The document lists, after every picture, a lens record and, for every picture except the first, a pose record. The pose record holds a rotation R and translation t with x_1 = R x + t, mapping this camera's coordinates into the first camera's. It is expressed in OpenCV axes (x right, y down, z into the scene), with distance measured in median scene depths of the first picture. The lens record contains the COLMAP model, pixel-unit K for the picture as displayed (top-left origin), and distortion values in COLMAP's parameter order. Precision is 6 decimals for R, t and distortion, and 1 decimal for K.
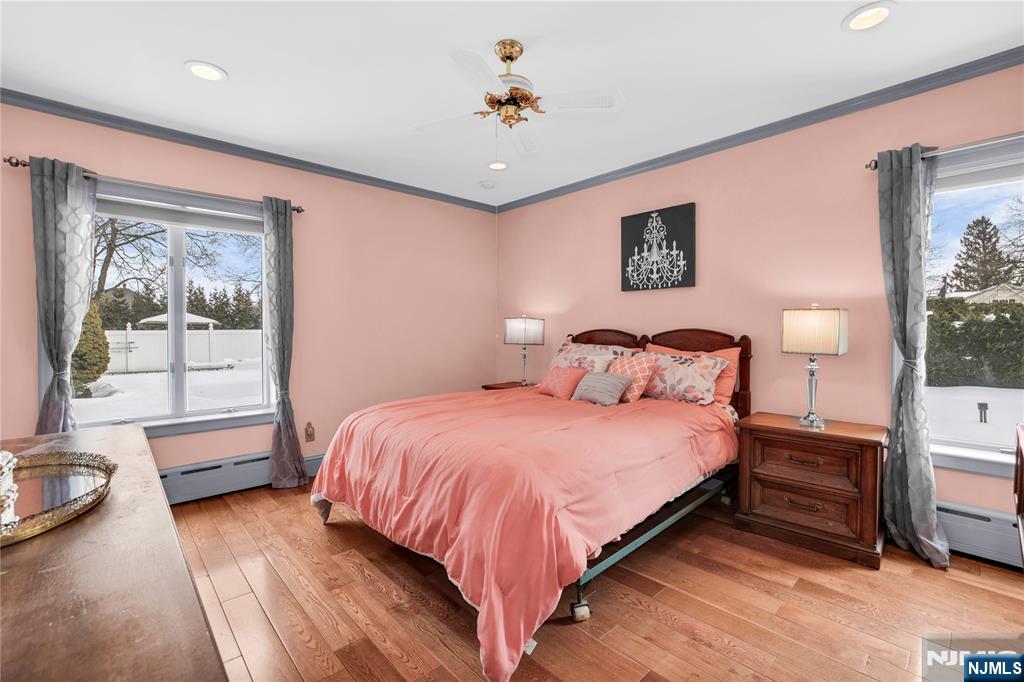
lens RADIAL K [[442.0, 0, 513.9], [0, 442.0, 335.4], [0, 0, 1]] dist [-0.031359, 0.000054]
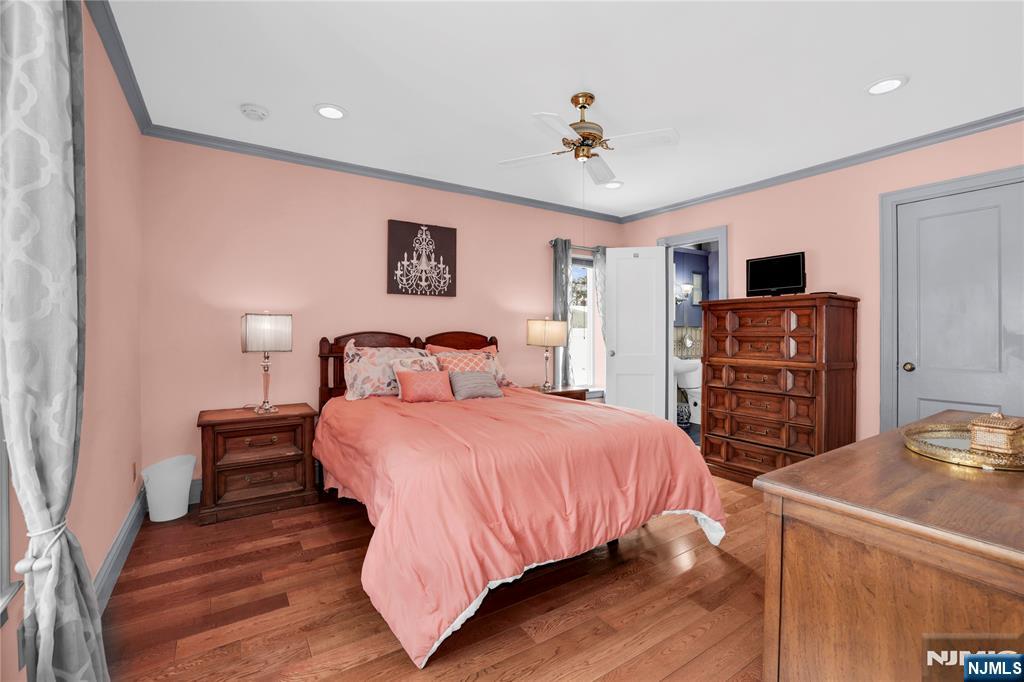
lens RADIAL K [[442.0, 0, 512.2], [0, 442.0, 336.8], [0, 0, 1]] dist [-0.031359, 0.000054]
pose [[0.177497, -0.014181, 0.984019, -0.735120], [0.005070, 0.999896, 0.013496, -0.014357], [-0.984108, 0.002594, 0.177550, 0.584502]]
